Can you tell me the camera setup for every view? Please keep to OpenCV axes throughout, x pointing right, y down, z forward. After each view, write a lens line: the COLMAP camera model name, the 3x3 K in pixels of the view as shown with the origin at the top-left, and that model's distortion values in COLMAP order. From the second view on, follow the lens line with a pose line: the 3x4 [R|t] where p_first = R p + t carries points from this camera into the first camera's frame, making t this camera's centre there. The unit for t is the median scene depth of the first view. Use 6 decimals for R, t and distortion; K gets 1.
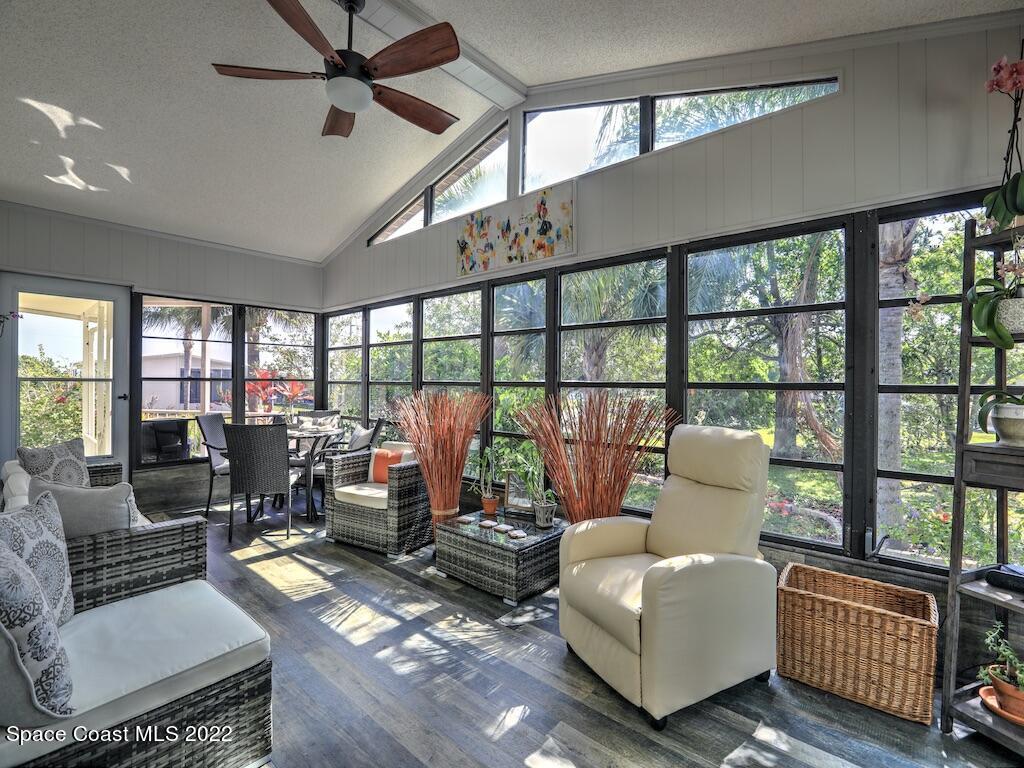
lens RADIAL K [[469.0, 0, 506.3], [0, 469.0, 382.7], [0, 0, 1]] dist [-0.027859, 0.002153]
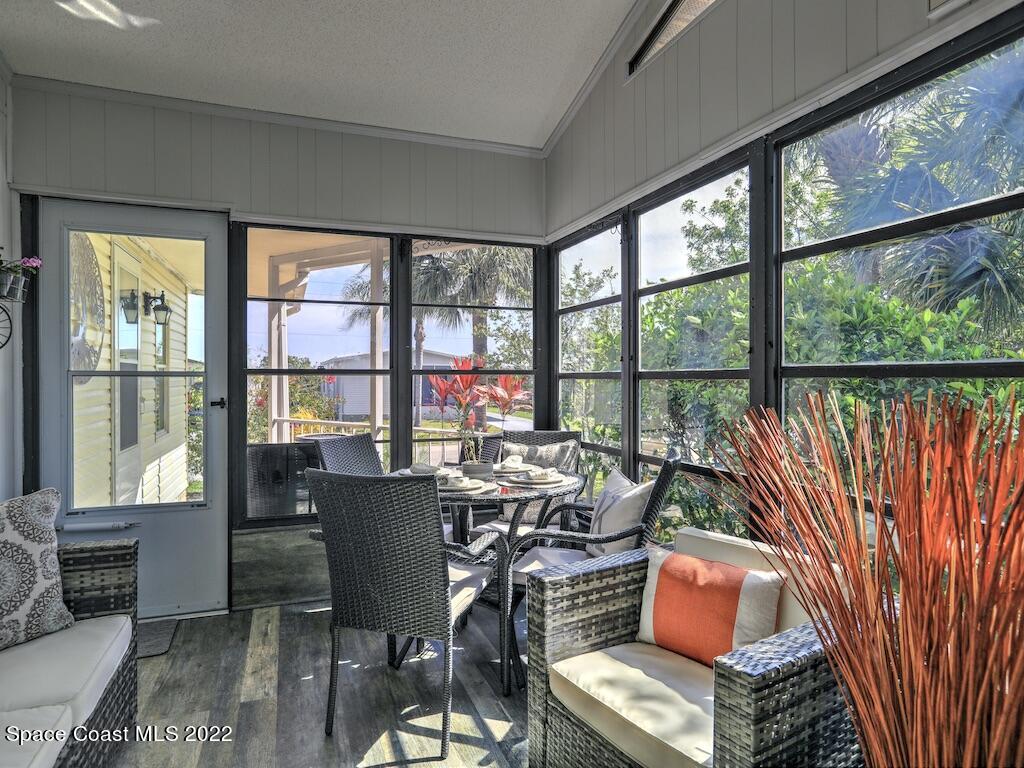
lens RADIAL K [[615.9, 0, 507.7], [0, 615.9, 381.0], [0, 0, 1]] dist [-0.008919, 0.001778]
pose [[0.885714, -0.007628, -0.464168, -0.145503], [0.007012, 0.999971, -0.003053, 0.008590], [0.464178, -0.000551, 0.885742, 0.470657]]
